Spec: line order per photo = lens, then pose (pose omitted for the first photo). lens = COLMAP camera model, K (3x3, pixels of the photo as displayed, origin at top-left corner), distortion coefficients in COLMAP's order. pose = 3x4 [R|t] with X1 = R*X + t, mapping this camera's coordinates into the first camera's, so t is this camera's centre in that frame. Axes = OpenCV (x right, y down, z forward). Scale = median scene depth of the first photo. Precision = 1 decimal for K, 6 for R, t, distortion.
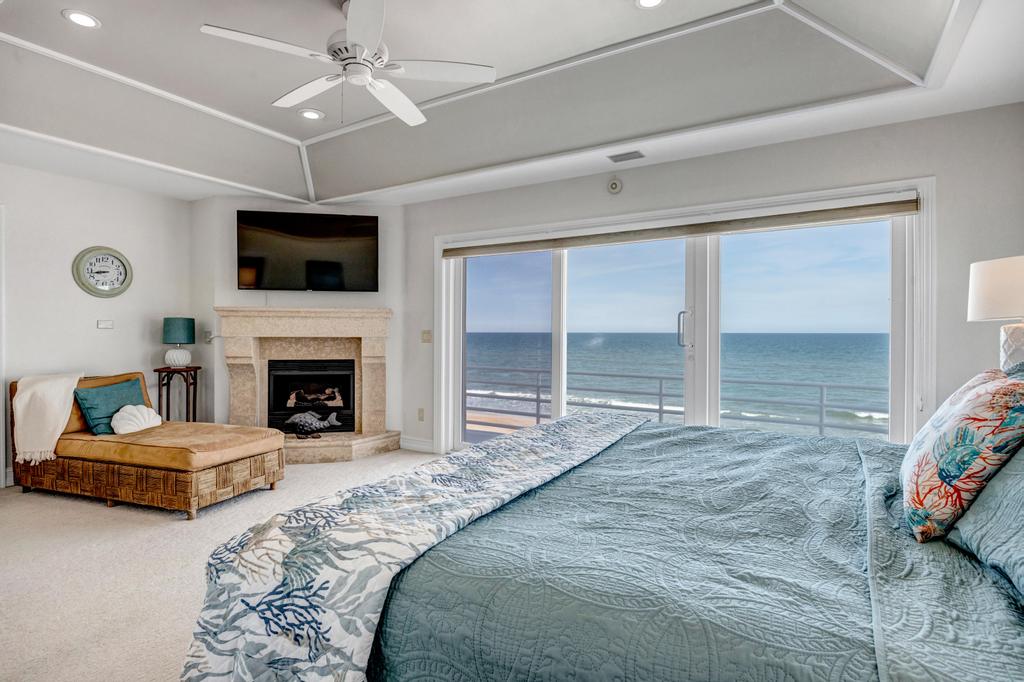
lens RADIAL K [[532.0, 0, 516.8], [0, 532.0, 331.1], [0, 0, 1]] dist [-0.002862, -0.000559]
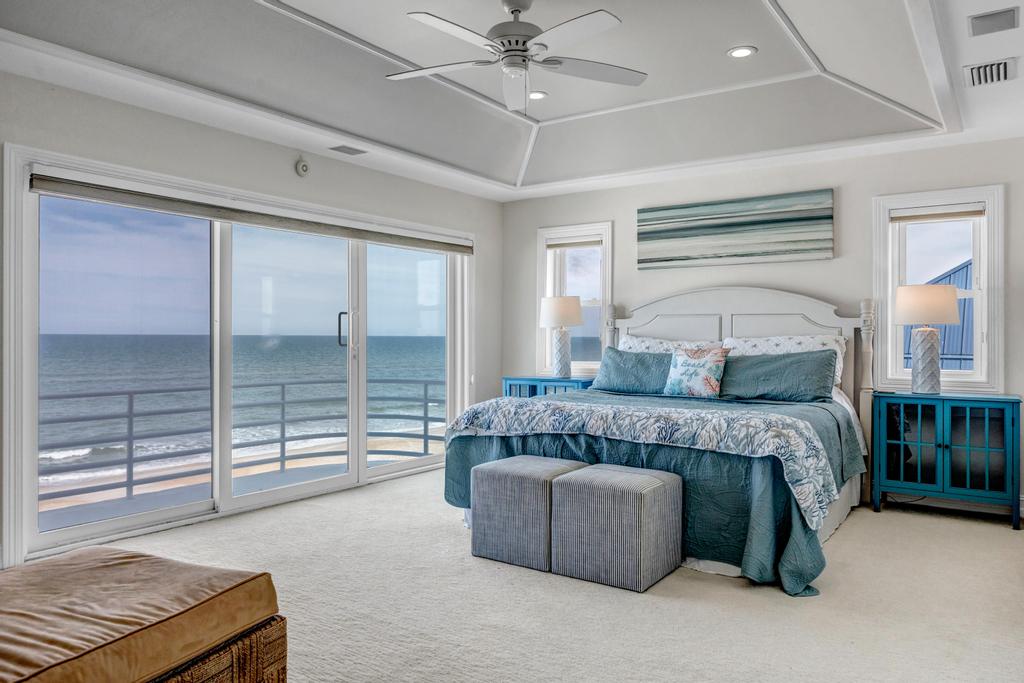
lens RADIAL K [[724.6, 0, 509.2], [0, 724.6, 341.1], [0, 0, 1]] dist [-0.010930, 0.001910]
pose [[0.045620, -0.008510, 0.998923, -0.929173], [-0.004327, 0.999953, 0.008716, 0.004503], [-0.998949, -0.004720, 0.045581, 0.549275]]
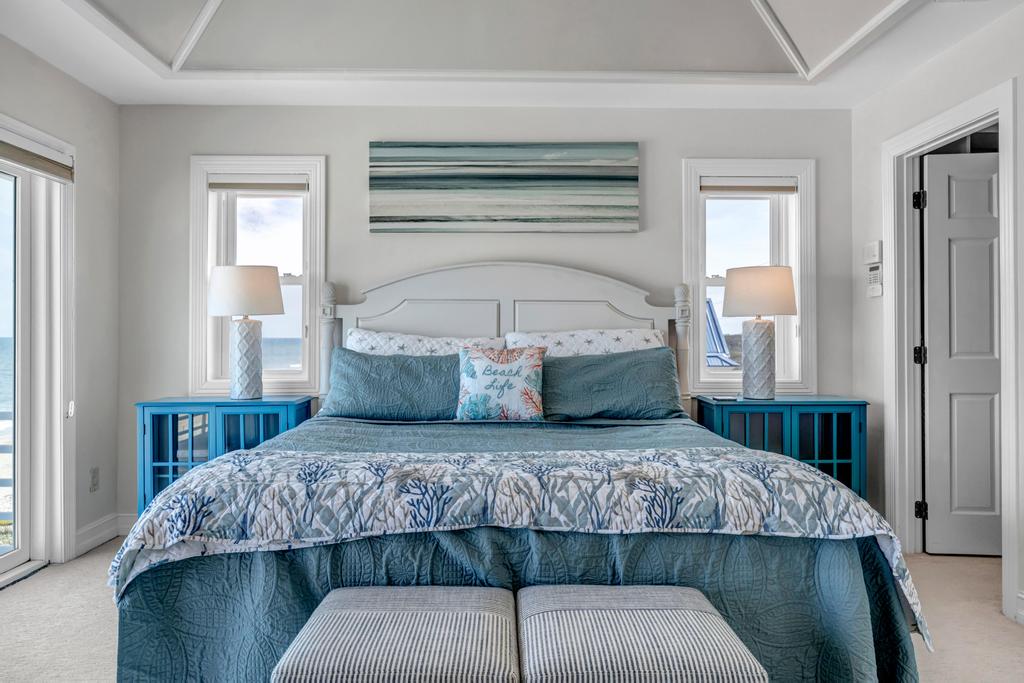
lens RADIAL K [[714.8, 0, 512.8], [0, 714.8, 335.3], [0, 0, 1]] dist [0.001123, 0.000452]
pose [[-0.548016, 0.000929, 0.836468, -0.402567], [-0.001724, 0.999996, -0.002240, 0.013659], [-0.836466, -0.002670, -0.548012, 0.715052]]
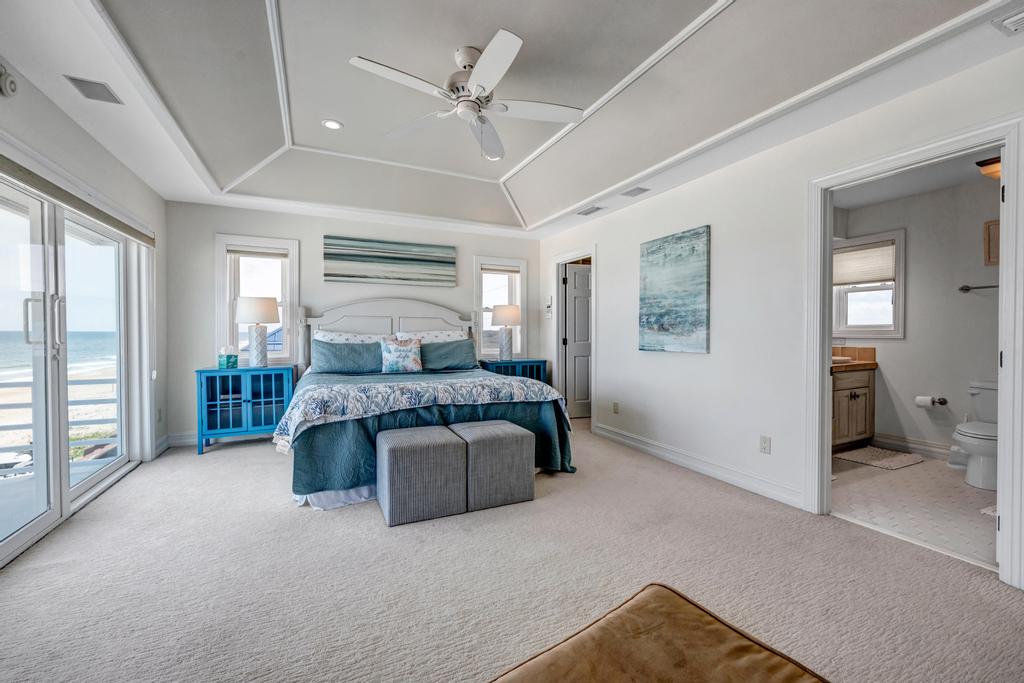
lens RADIAL K [[420.4, 0, 514.9], [0, 420.4, 340.0], [0, 0, 1]] dist [-0.001813, 0.000411]
pose [[-0.841997, -0.013973, 0.539302, -0.519079], [-0.004538, 0.999813, 0.018819, 0.006536], [-0.539464, 0.013398, -0.841902, 1.002875]]
